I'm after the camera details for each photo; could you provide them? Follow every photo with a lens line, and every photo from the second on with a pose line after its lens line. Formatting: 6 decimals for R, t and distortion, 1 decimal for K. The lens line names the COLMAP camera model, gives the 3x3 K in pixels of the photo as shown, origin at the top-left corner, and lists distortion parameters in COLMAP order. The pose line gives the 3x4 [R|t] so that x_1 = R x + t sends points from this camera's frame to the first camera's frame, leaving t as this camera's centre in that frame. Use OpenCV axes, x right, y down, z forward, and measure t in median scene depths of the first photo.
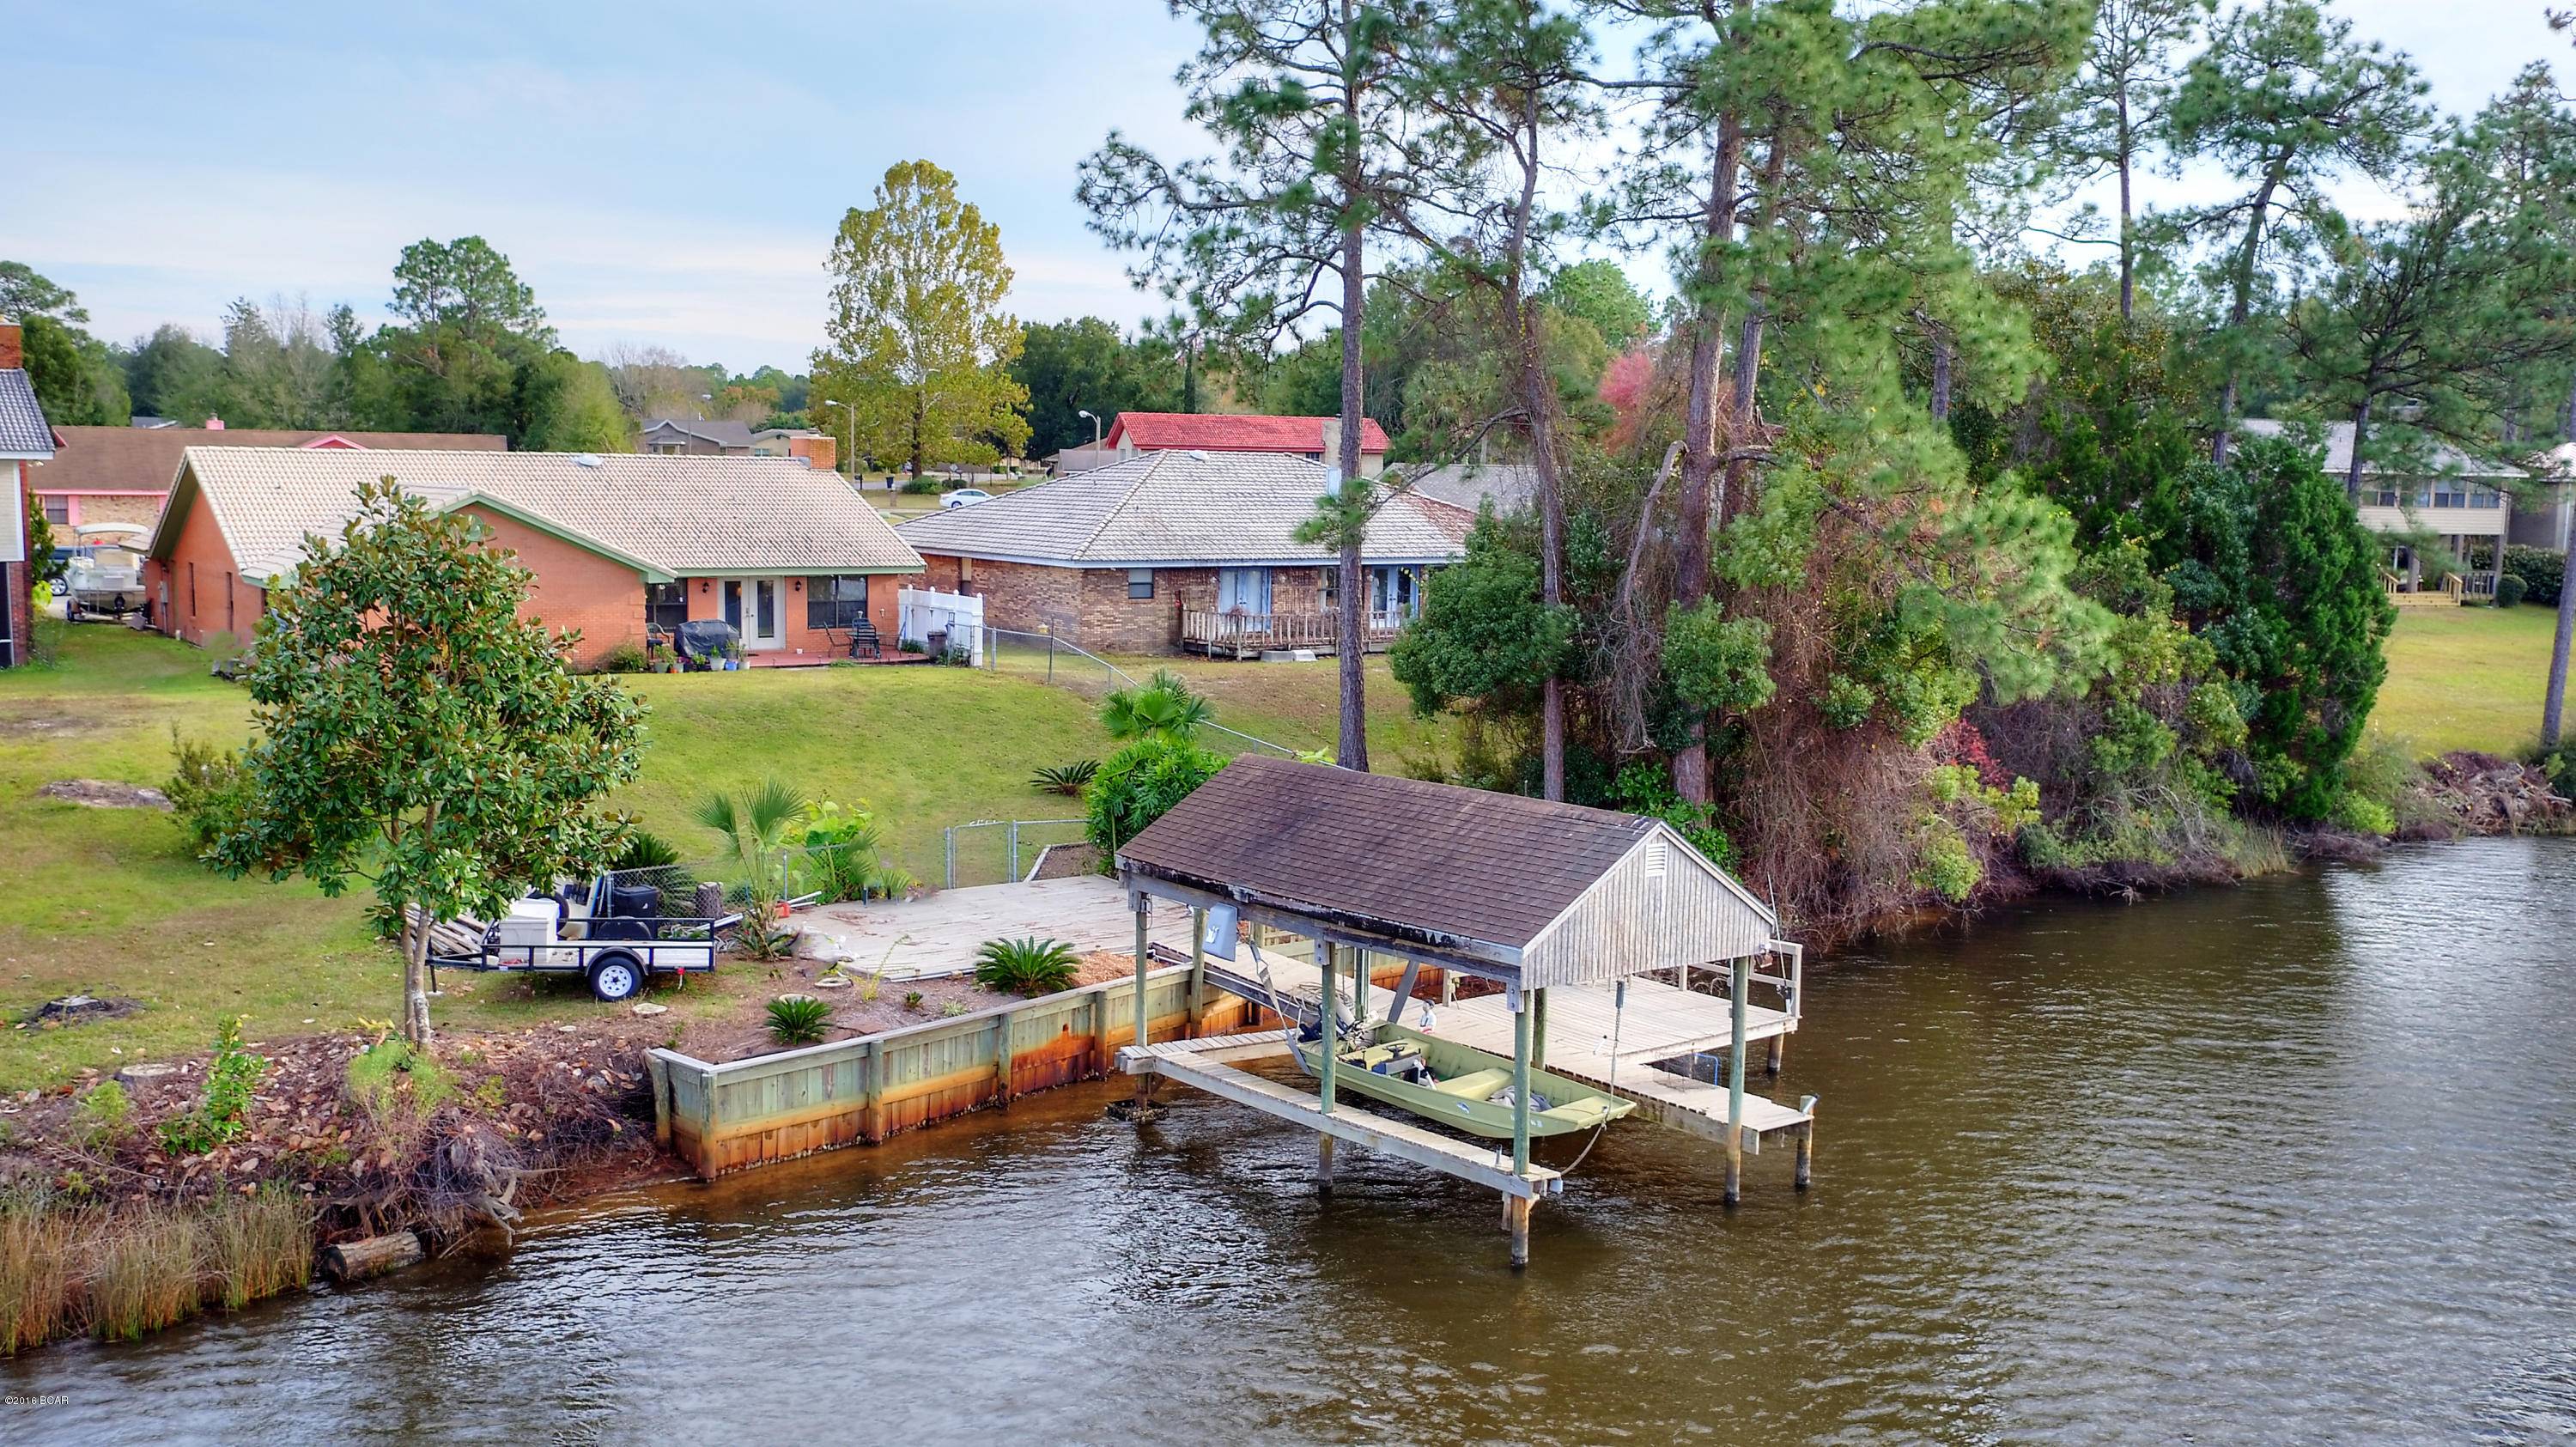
lens RADIAL K [[2141.2, 0, 1288.0], [0, 2141.2, 723.5], [0, 0, 1]] dist [0.005475, 0.007989]
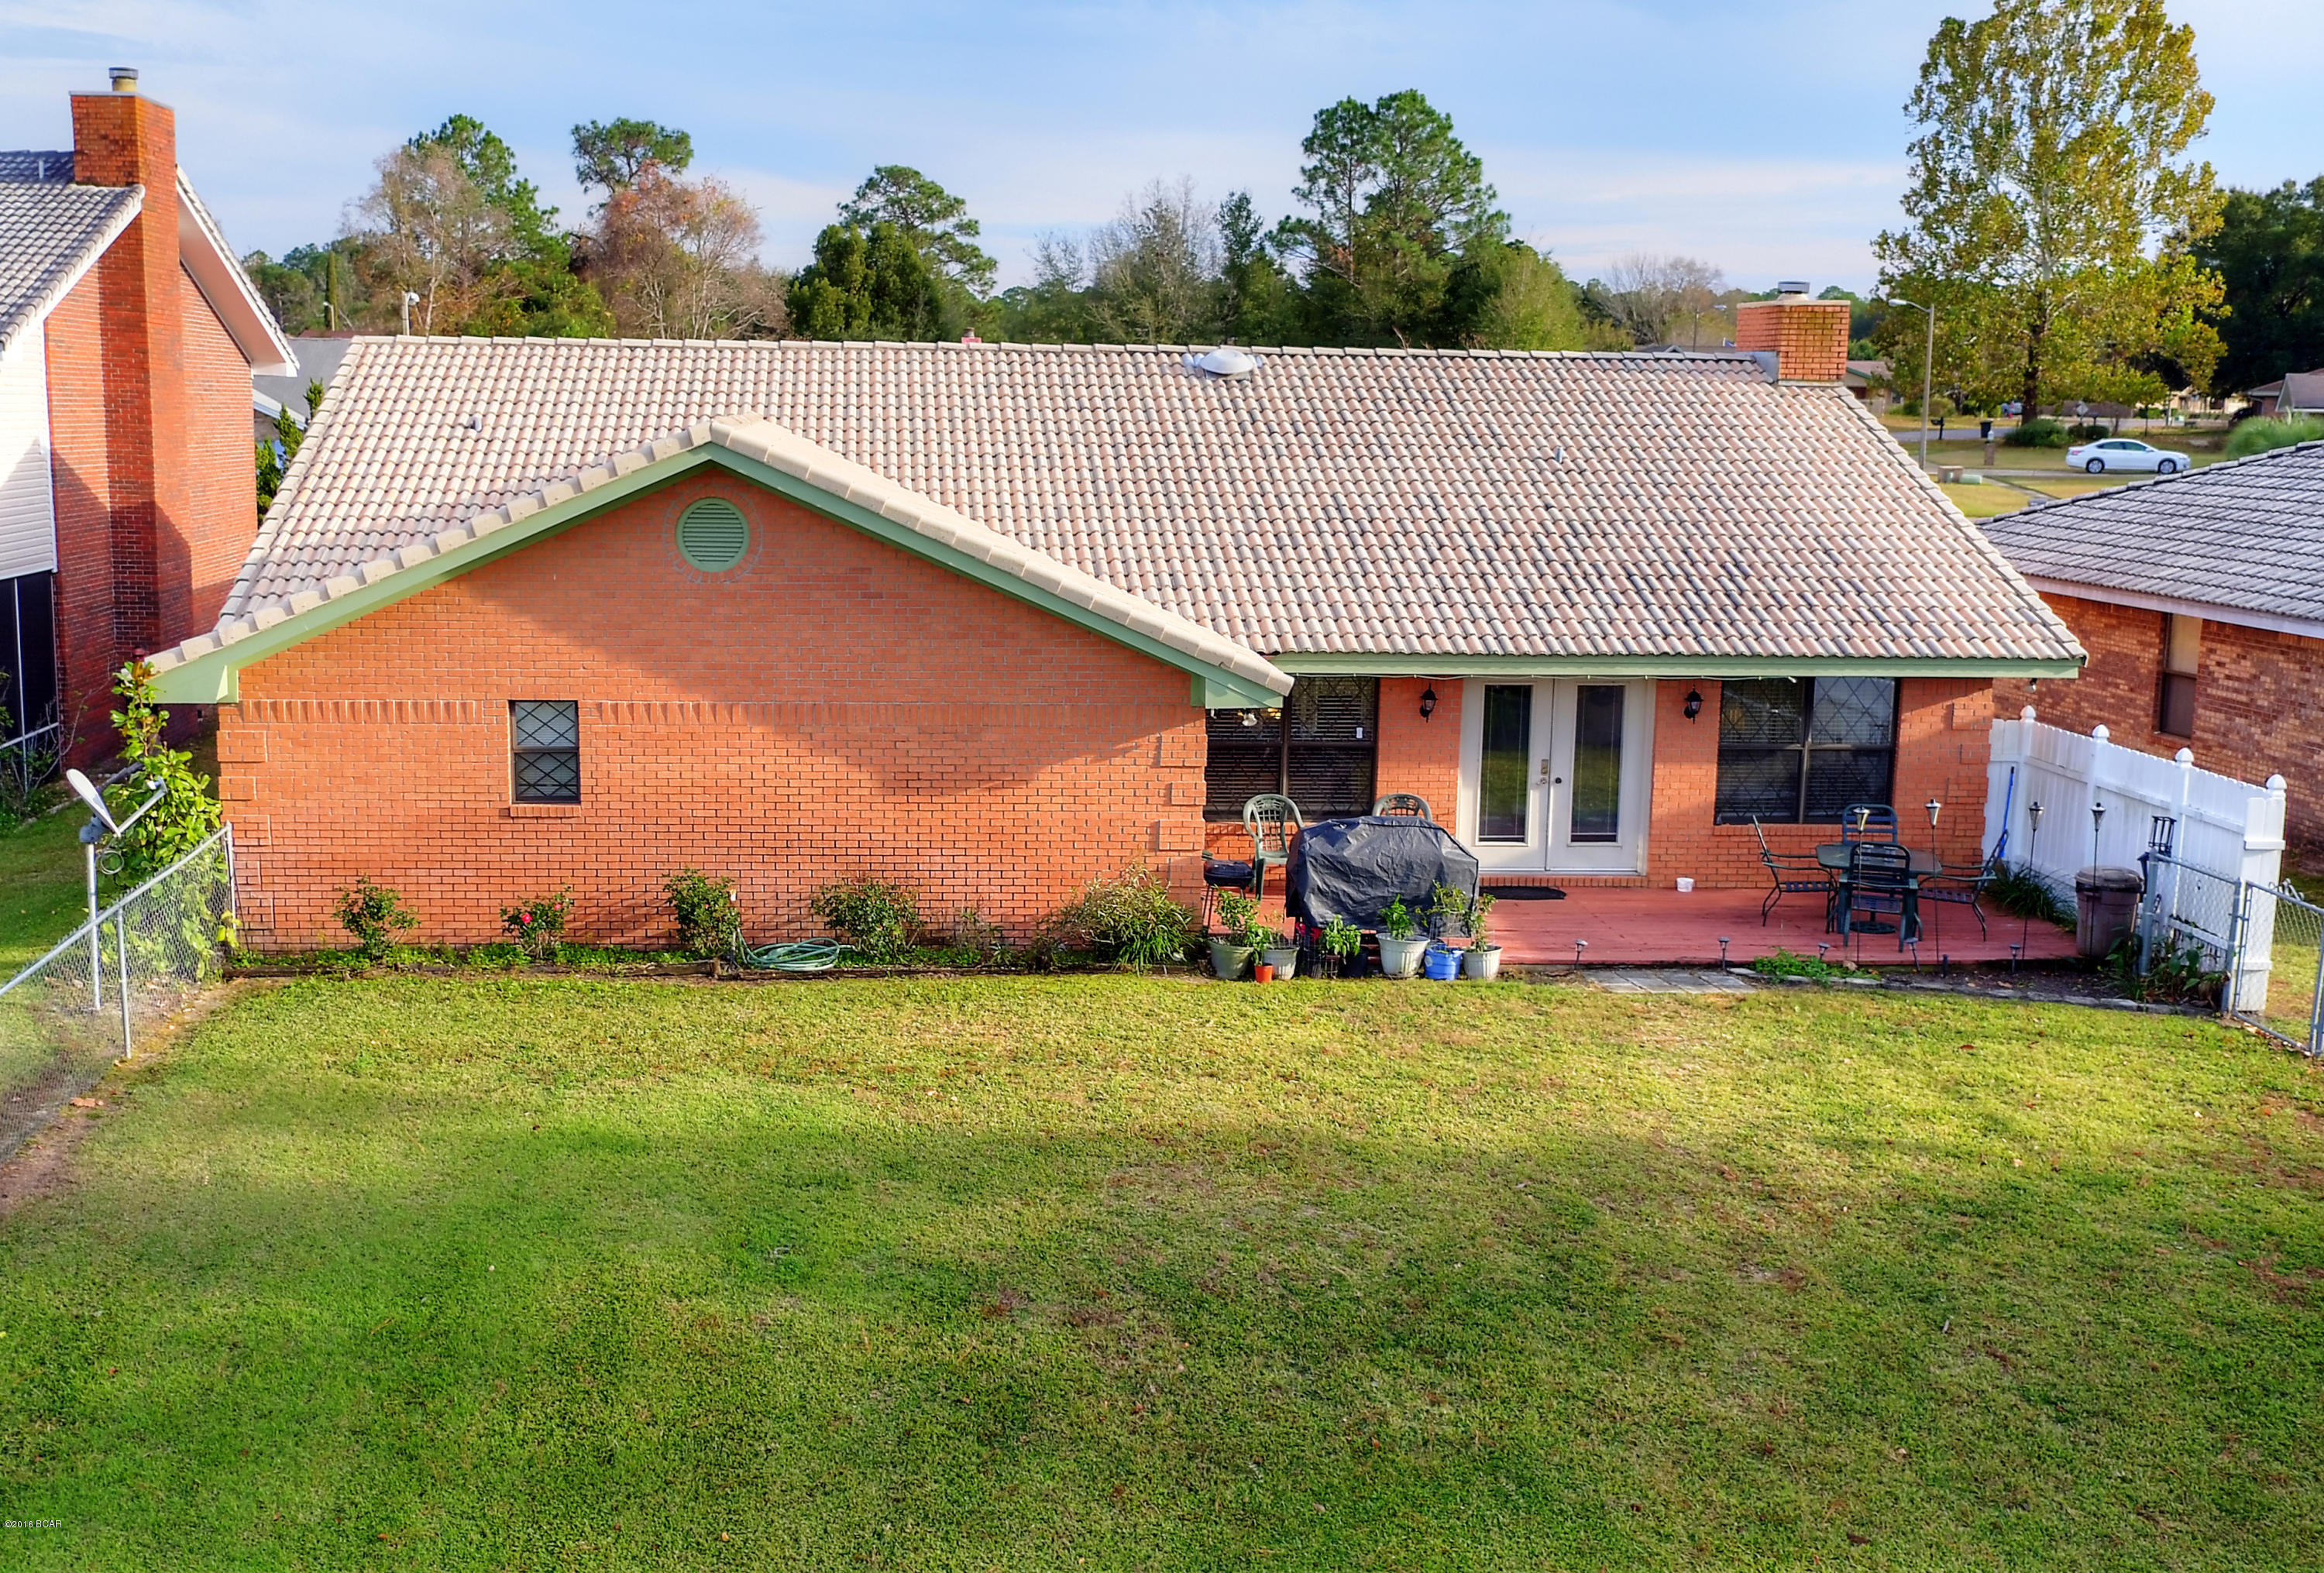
lens RADIAL K [[2307.6, 0, 1159.9], [0, 2307.6, 705.7], [0, 0, 1]] dist [-0.010890, 0.178147]
pose [[0.866051, 0.058624, -0.496506, -0.112420], [-0.056567, 0.998214, 0.019192, -0.063511], [0.496745, 0.011465, 0.867821, 0.605744]]
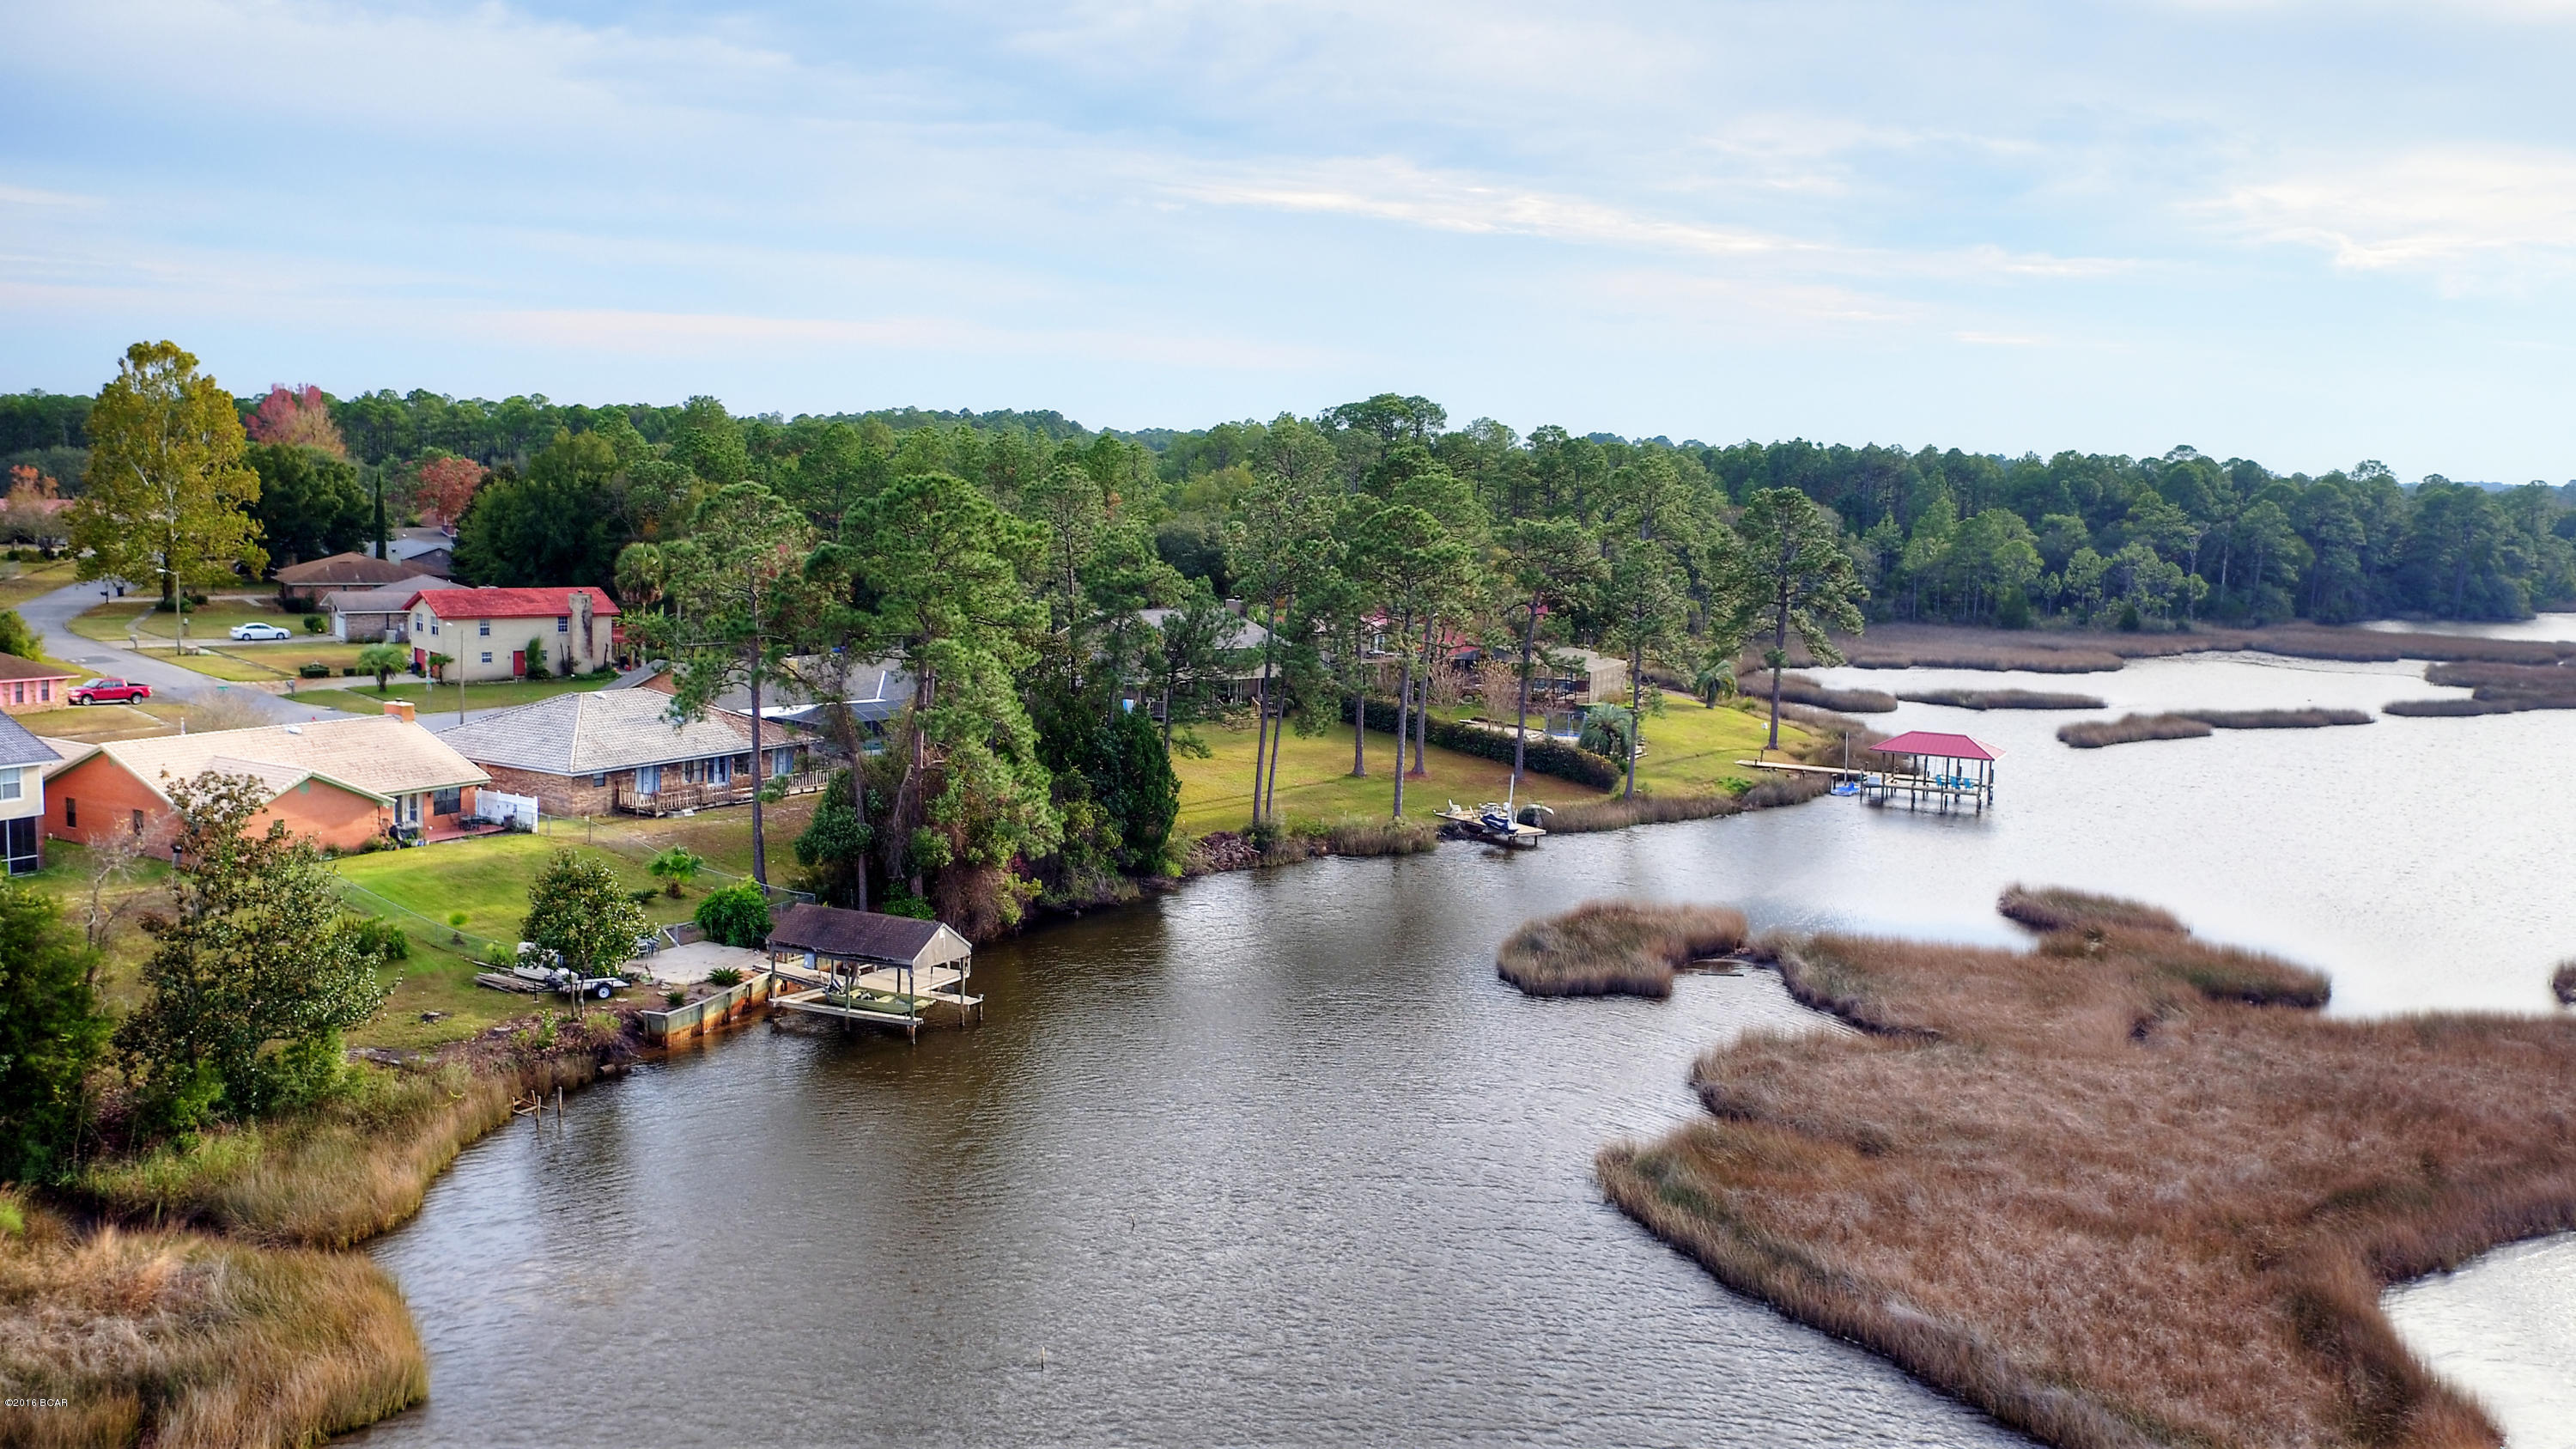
lens RADIAL K [[2253.4, 0, 1288.0], [0, 2253.4, 724.5], [0, 0, 1]] dist [-0.010436, -0.004611]
pose [[0.901468, -0.036597, 0.431295, -0.387674], [0.027134, 0.999237, 0.028075, -0.157432], [-0.431994, -0.013606, 0.901774, -1.118123]]
